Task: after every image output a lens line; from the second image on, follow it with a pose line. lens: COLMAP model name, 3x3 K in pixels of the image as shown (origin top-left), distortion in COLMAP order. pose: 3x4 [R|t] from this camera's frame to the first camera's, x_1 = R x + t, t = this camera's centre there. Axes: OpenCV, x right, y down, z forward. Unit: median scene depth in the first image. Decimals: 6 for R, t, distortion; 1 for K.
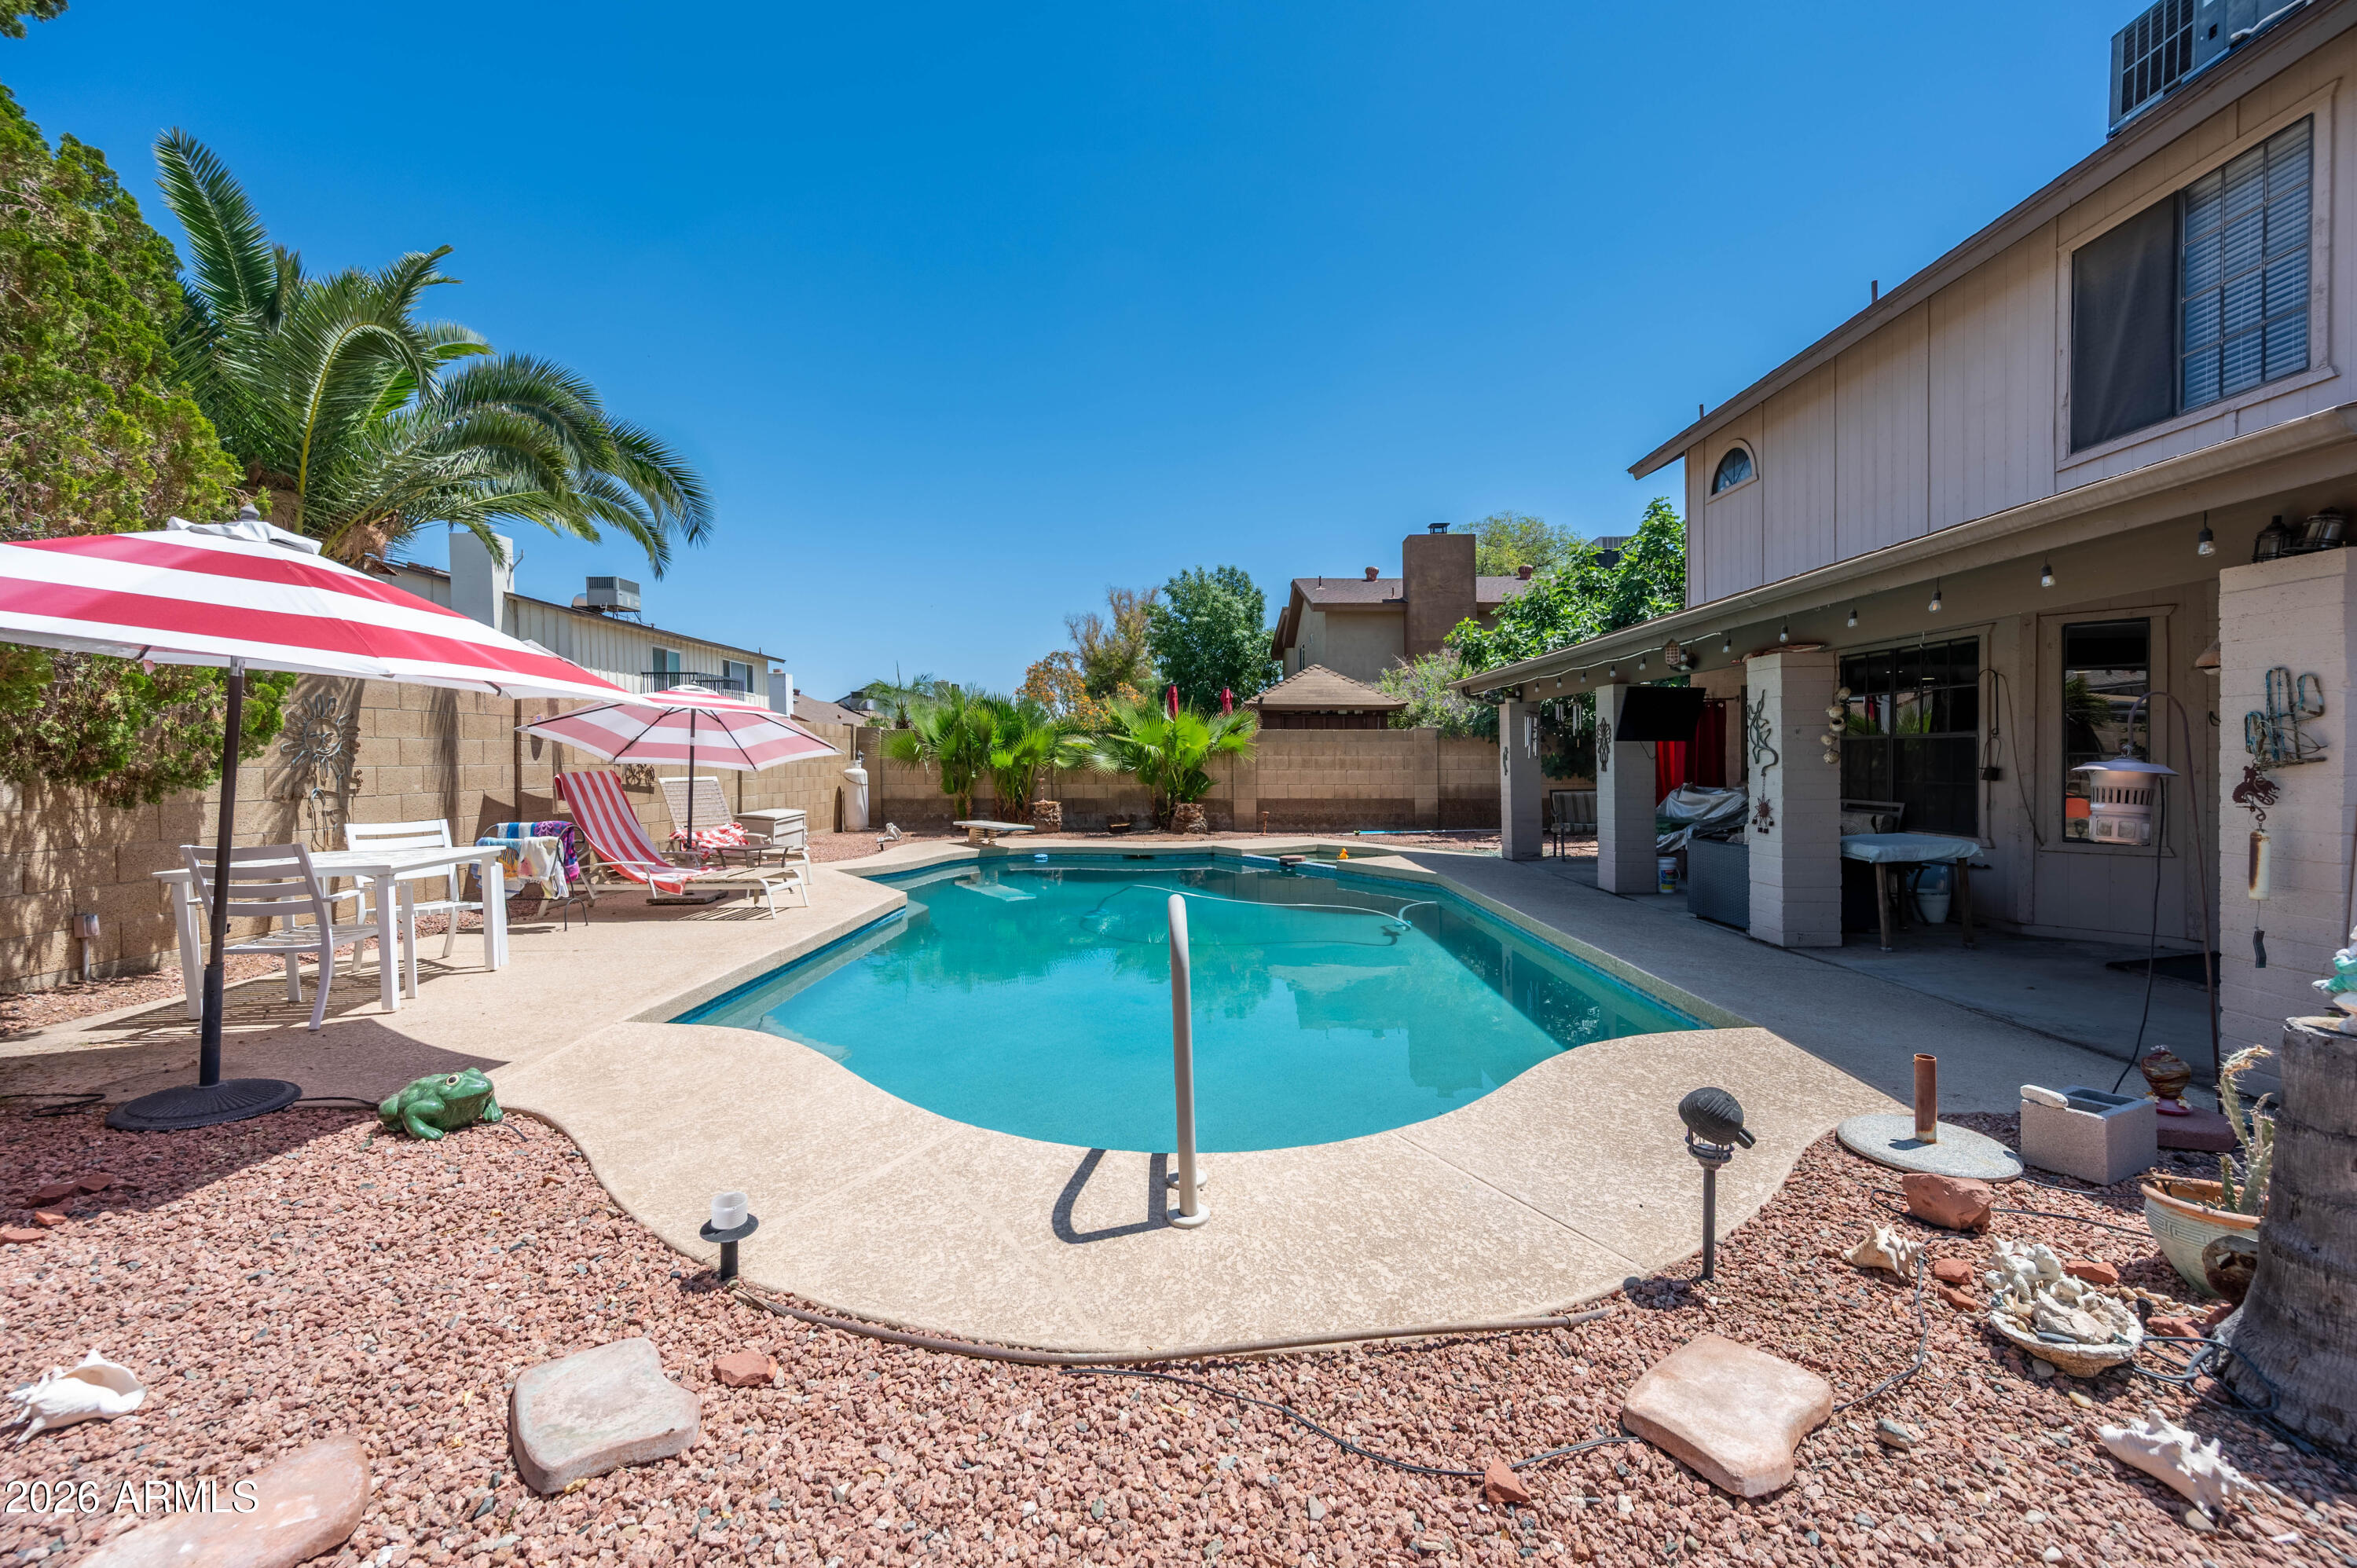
lens RADIAL K [[936.4, 0, 1173.0], [0, 936.4, 768.6], [0, 0, 1]] dist [-0.001443, 0.000071]
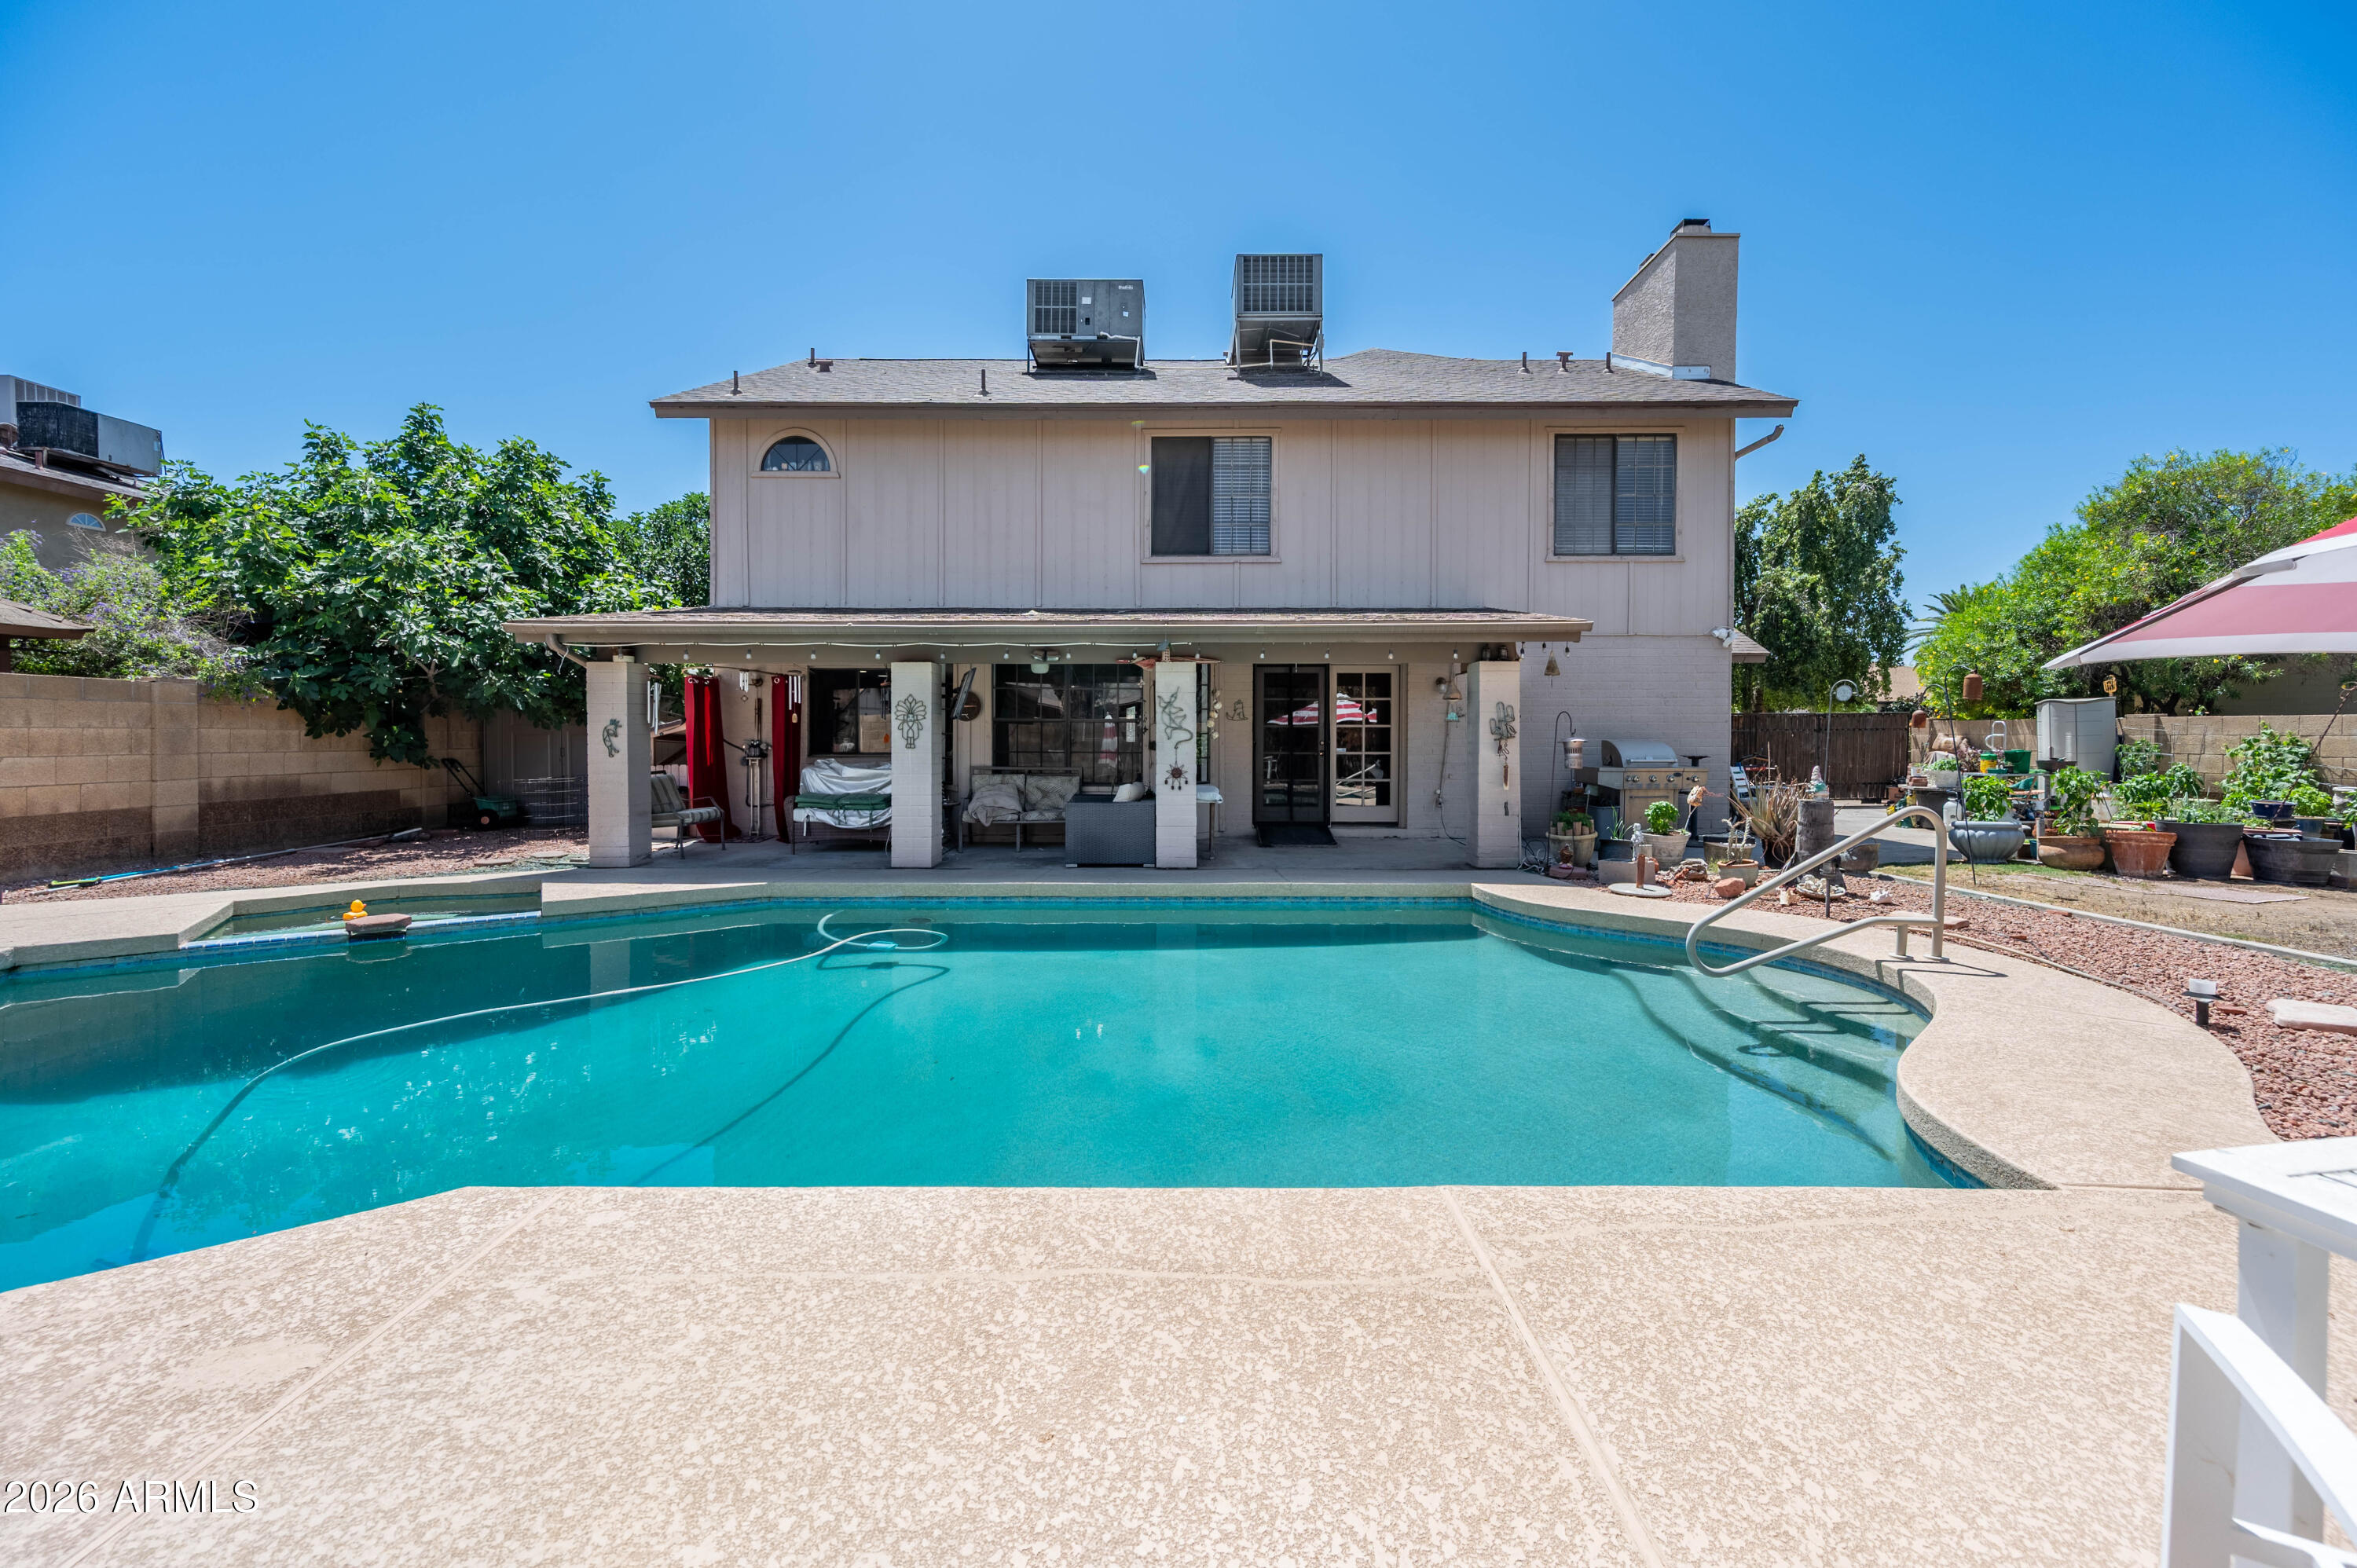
lens RADIAL K [[929.9, 0, 1167.1], [0, 929.9, 742.1], [0, 0, 1]] dist [-0.001255, 0.000101]
pose [[-0.031888, -0.002289, 0.999489, -0.539654], [0.008025, 0.999965, 0.002547, -0.004137], [-0.999459, 0.008102, -0.031869, 0.778889]]
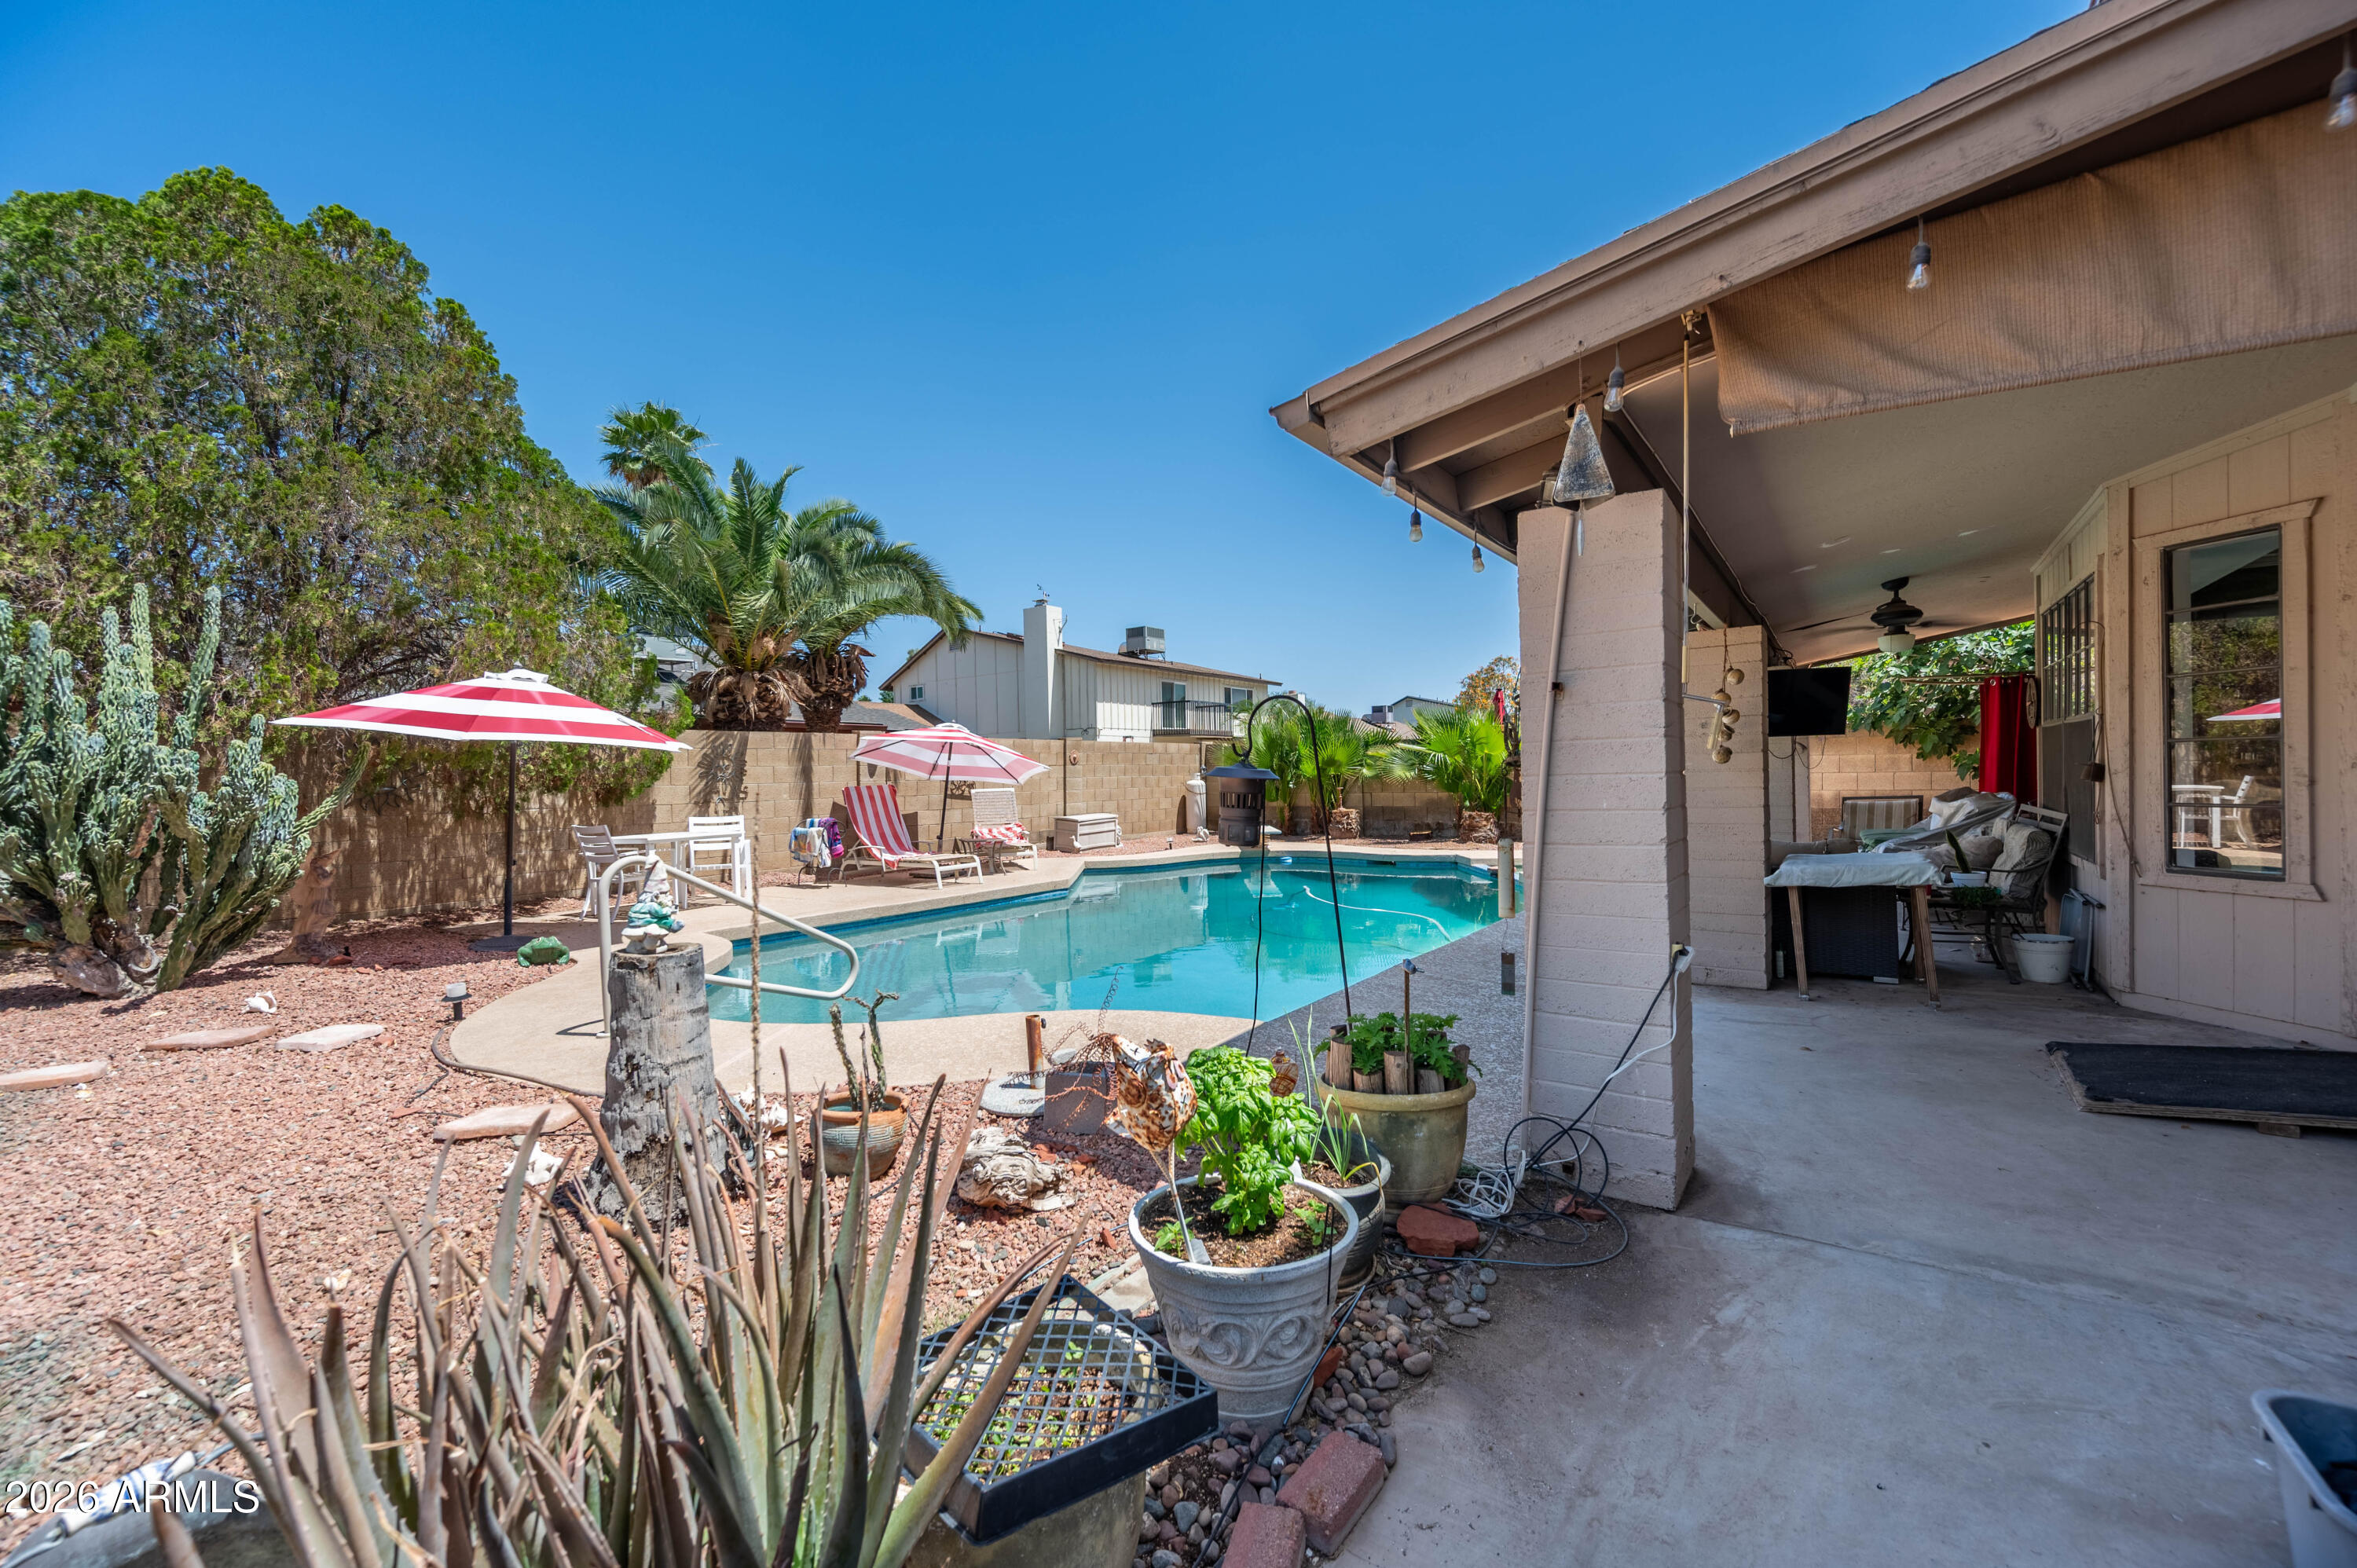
lens RADIAL K [[926.9, 0, 1182.2], [0, 926.9, 776.4], [0, 0, 1]] dist [-0.002433, -0.000214]
pose [[0.829429, -0.013580, -0.558447, 0.516031], [0.012722, 0.999904, -0.005419, 0.002574], [0.558467, -0.002610, 0.829523, 0.042181]]
